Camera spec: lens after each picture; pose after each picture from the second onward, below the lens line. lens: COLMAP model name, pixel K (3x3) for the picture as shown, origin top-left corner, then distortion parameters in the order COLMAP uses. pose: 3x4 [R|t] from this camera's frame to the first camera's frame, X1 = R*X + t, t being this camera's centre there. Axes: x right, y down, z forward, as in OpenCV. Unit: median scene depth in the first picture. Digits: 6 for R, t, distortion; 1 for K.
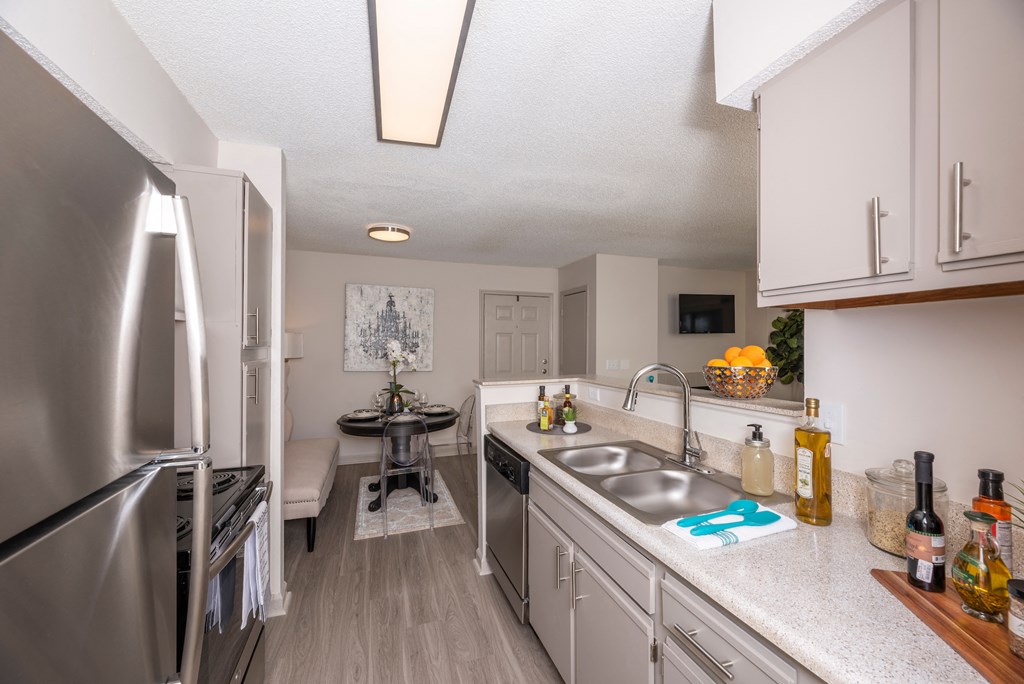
lens RADIAL K [[410.4, 0, 512.0], [0, 410.4, 342.0], [0, 0, 1]] dist [0.000784, 0.000043]
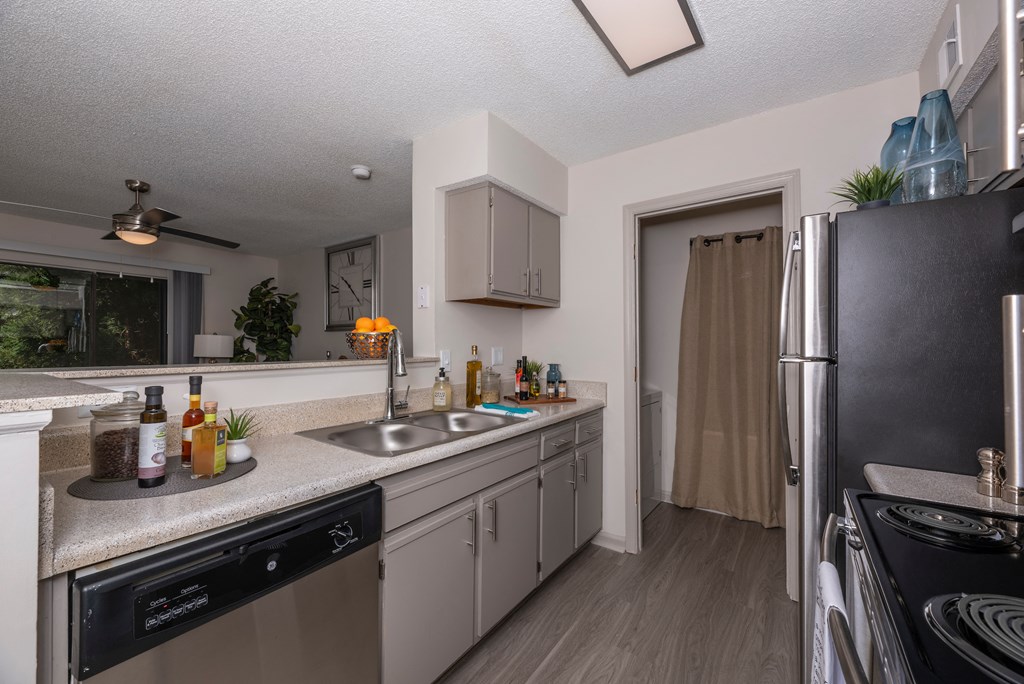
lens RADIAL K [[415.9, 0, 513.1], [0, 415.9, 336.0], [0, 0, 1]] dist [-0.000489, -0.000047]
pose [[-0.523661, -0.026484, 0.851515, -0.915790], [-0.029582, 0.999479, 0.012894, 0.050509], [-0.851413, -0.018438, -0.524172, 1.597076]]
